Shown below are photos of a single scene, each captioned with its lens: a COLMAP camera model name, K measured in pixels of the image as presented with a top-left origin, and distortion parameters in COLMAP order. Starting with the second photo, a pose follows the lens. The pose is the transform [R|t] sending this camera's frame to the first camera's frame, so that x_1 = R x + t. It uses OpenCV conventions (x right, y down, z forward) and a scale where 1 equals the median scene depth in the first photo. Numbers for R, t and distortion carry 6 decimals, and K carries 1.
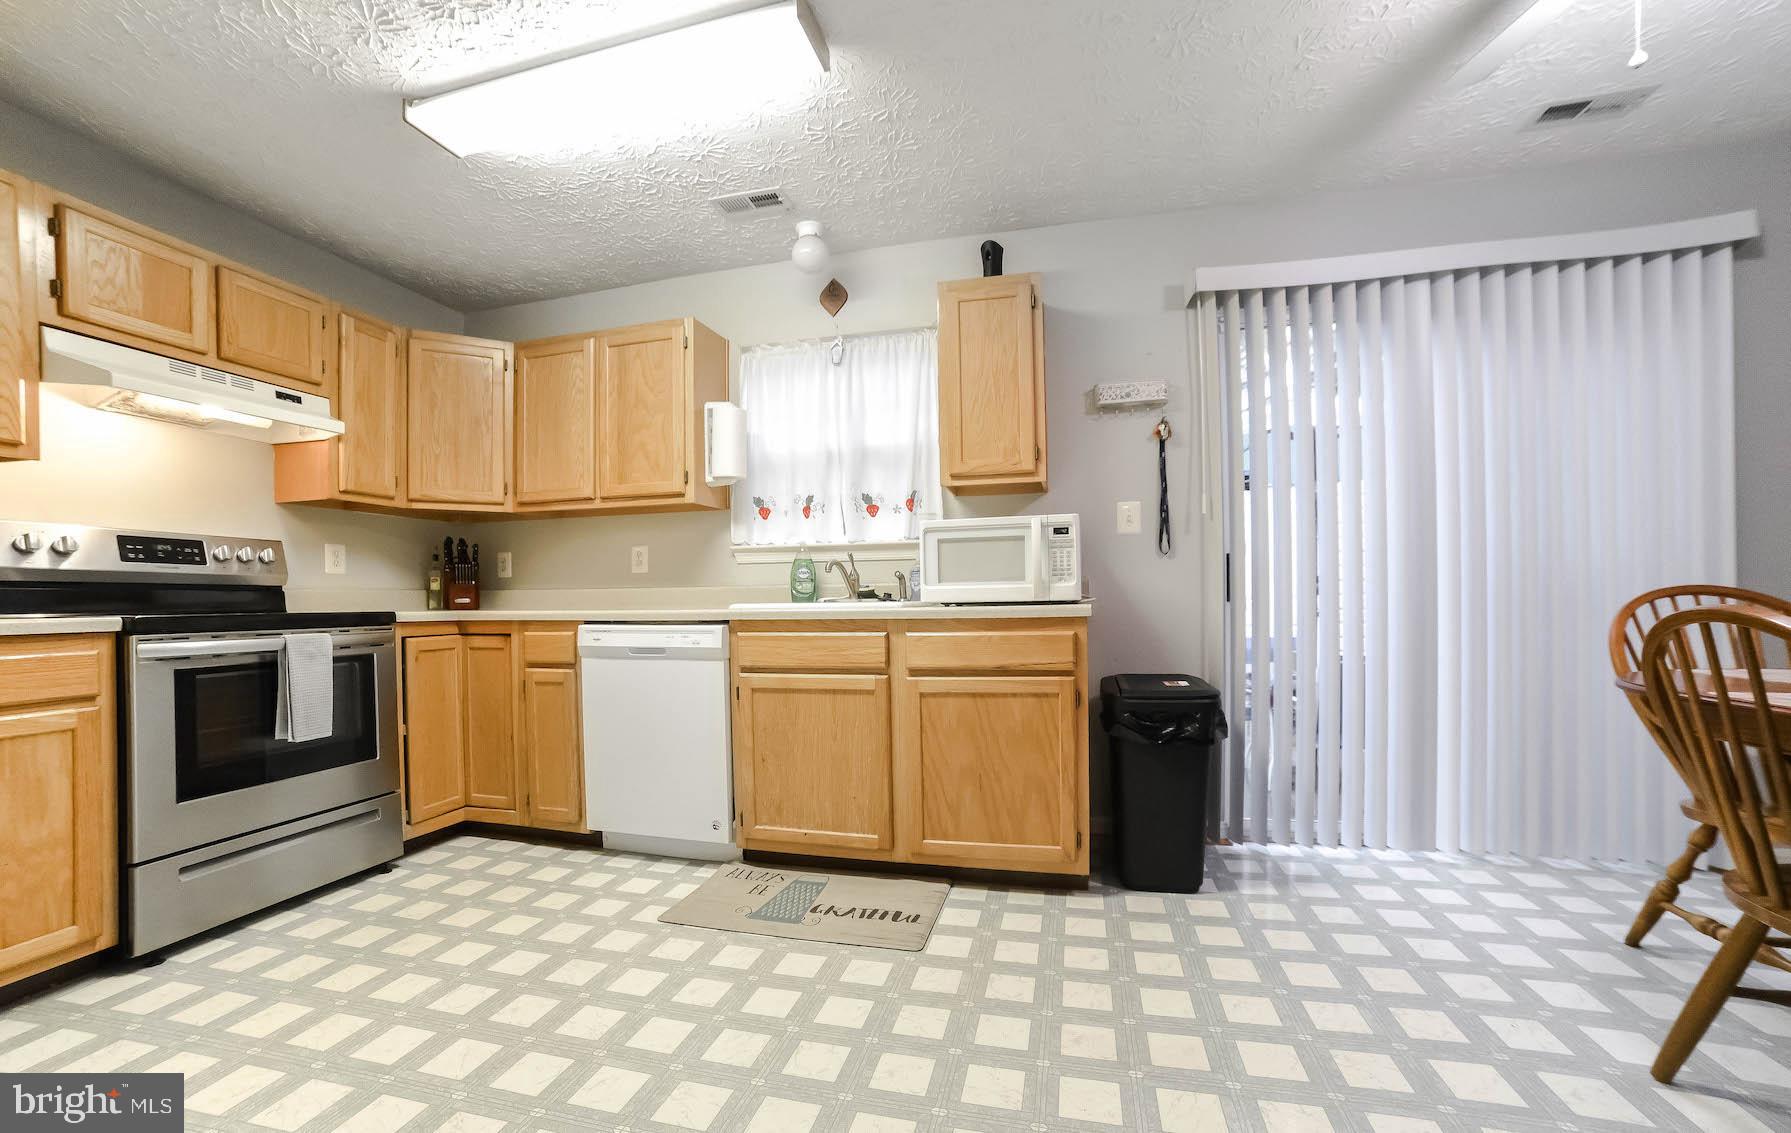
lens RADIAL K [[706.1, 0, 895.8], [0, 706.1, 589.5], [0, 0, 1]] dist [-0.084319, 0.031149]
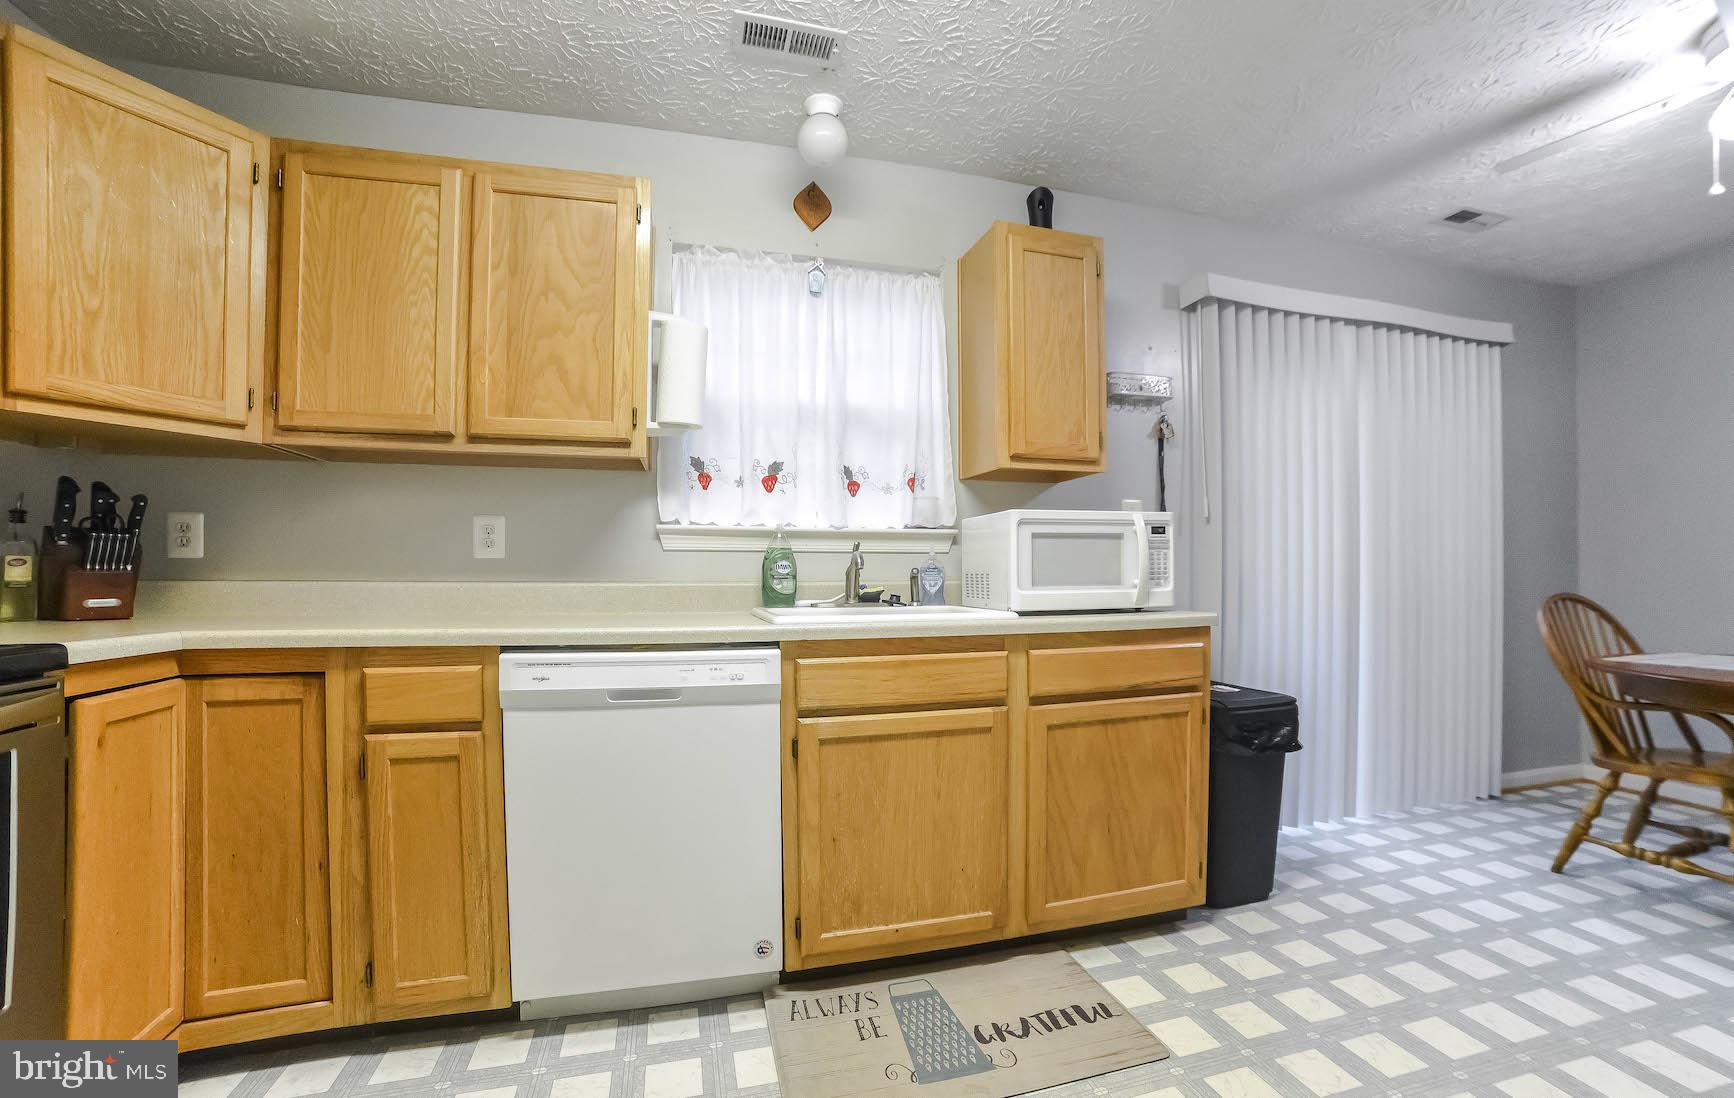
lens RADIAL K [[704.3, 0, 869.6], [0, 704.3, 572.4], [0, 0, 1]] dist [-0.090640, 0.031159]
pose [[0.870475, 0.014508, 0.492000, -0.482627], [-0.015597, 0.999877, -0.001888, -0.019996], [-0.491966, -0.006030, 0.870593, 0.369491]]
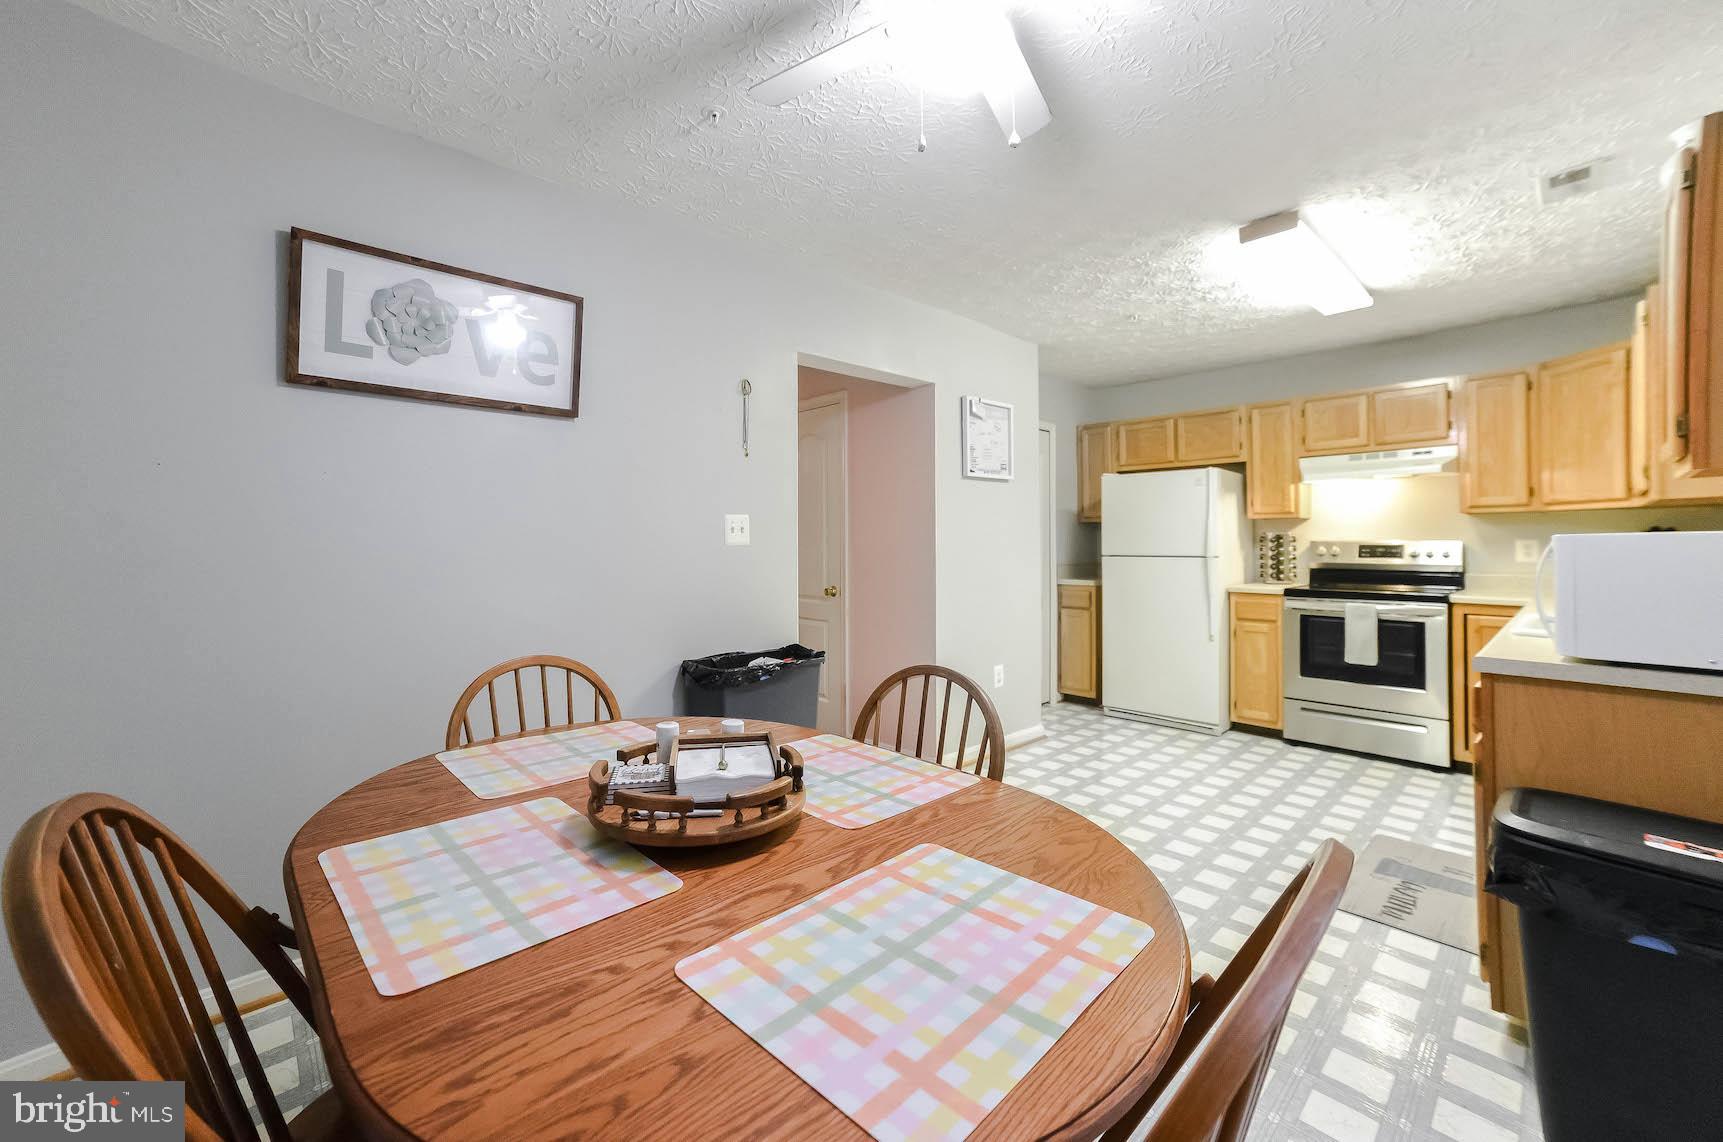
lens RADIAL K [[694.0, 0, 858.8], [0, 694.0, 525.0], [0, 0, 1]] dist [-0.012669, 0.000124]
pose [[-0.536822, -0.006441, -0.843671, 1.115570], [0.023279, 0.999477, -0.022443, -0.107549], [0.843374, -0.031687, -0.536392, 0.718307]]
